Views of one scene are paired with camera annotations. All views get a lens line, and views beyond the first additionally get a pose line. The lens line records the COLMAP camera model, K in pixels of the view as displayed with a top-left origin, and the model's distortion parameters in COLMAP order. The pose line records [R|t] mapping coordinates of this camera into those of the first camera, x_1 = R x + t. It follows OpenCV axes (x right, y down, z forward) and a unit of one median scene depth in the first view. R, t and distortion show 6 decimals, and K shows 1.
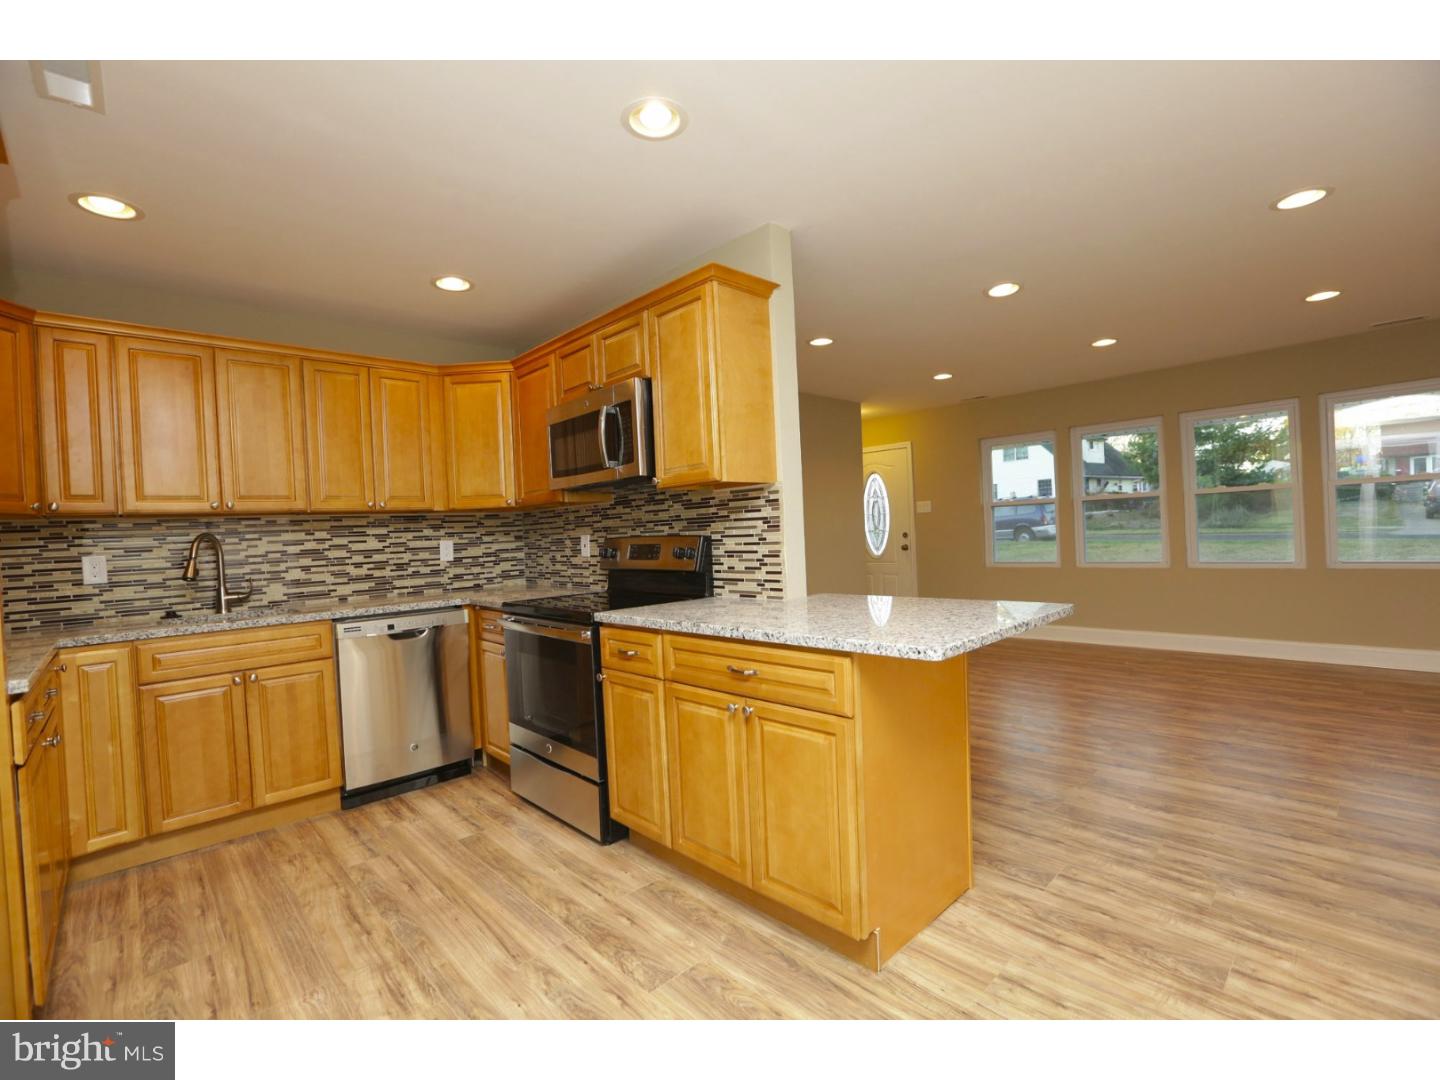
lens RADIAL K [[653.1, 0, 718.5], [0, 653.1, 542.8], [0, 0, 1]] dist [-0.049090, 0.016189]
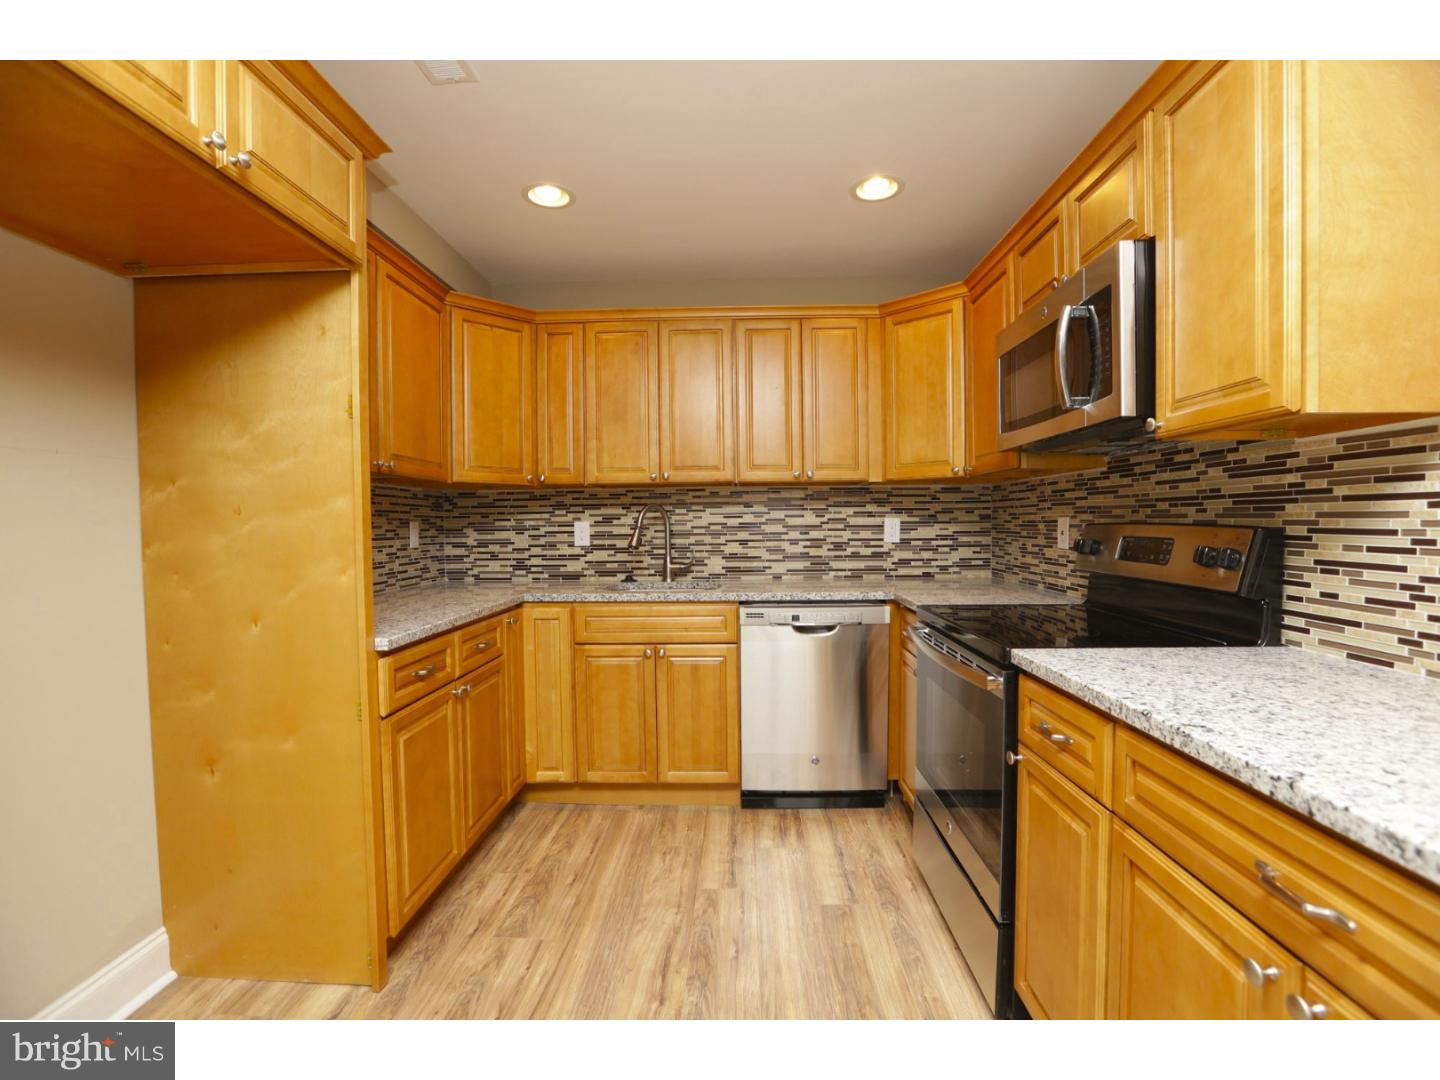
lens RADIAL K [[653.1, 0, 722.4], [0, 653.1, 542.7], [0, 0, 1]] dist [-0.049090, 0.016189]
pose [[0.705261, 0.060118, -0.706394, 0.029230], [-0.033277, 0.998107, 0.051720, -0.010049], [0.708166, -0.012970, 0.705927, 0.317621]]
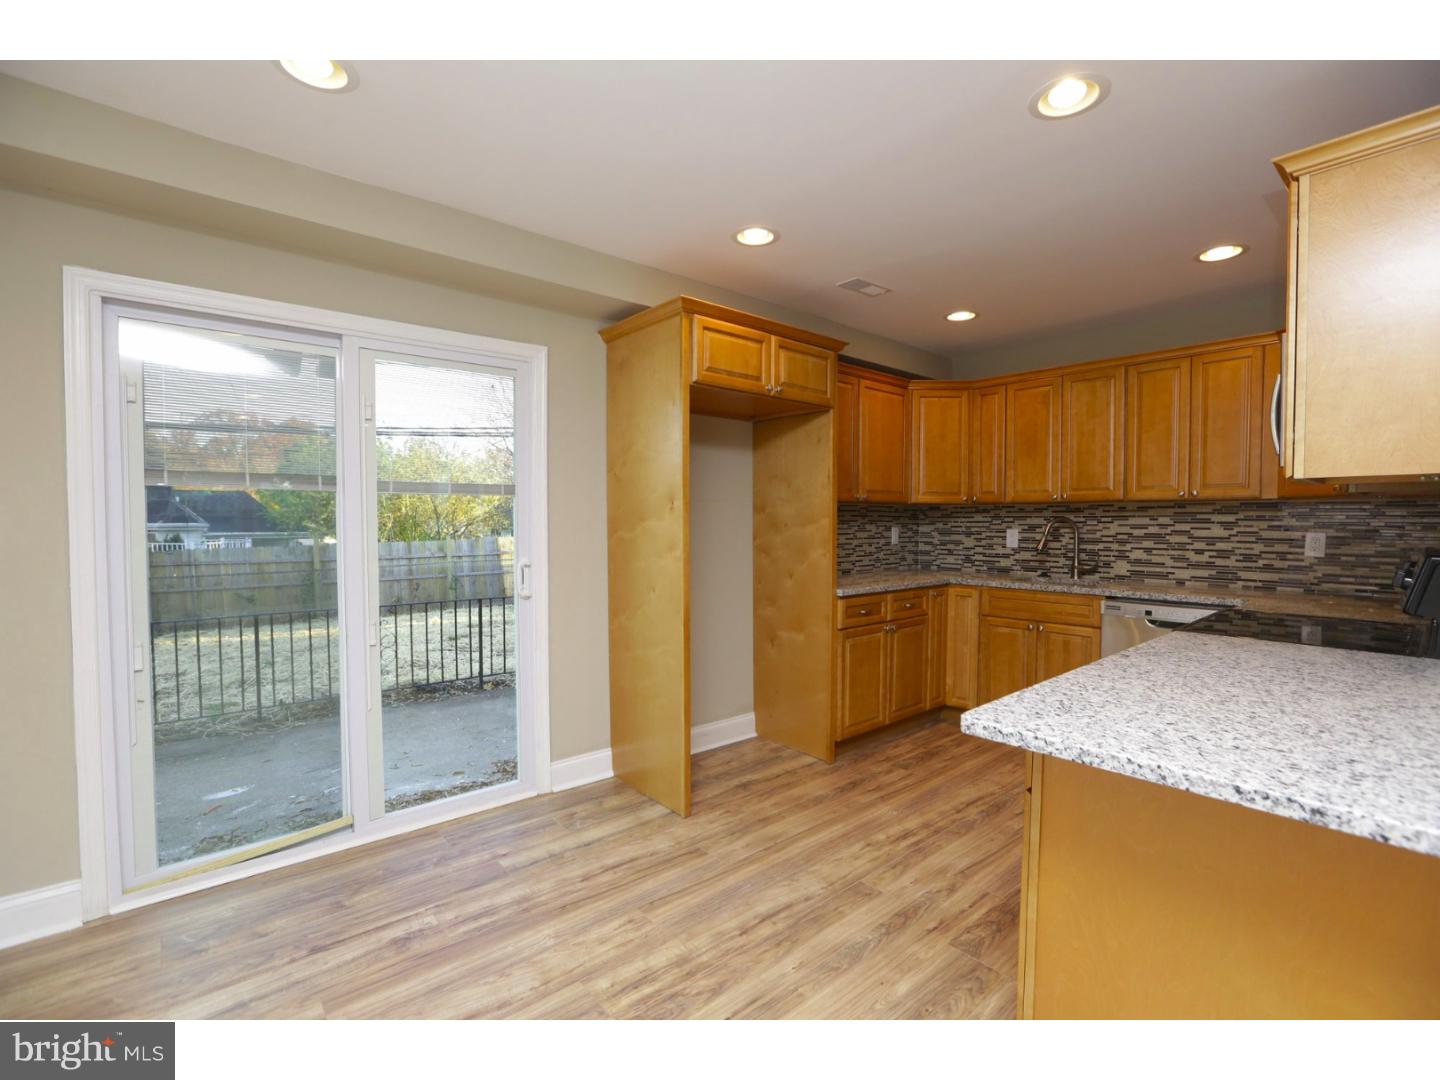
lens RADIAL K [[653.1, 0, 727.7], [0, 653.1, 545.3], [0, 0, 1]] dist [-0.049090, 0.016189]
pose [[-0.042488, 0.083786, -0.995578, 0.549565], [-0.014853, 0.996314, 0.084482, -0.057232], [0.998987, 0.018377, -0.041087, 0.351591]]
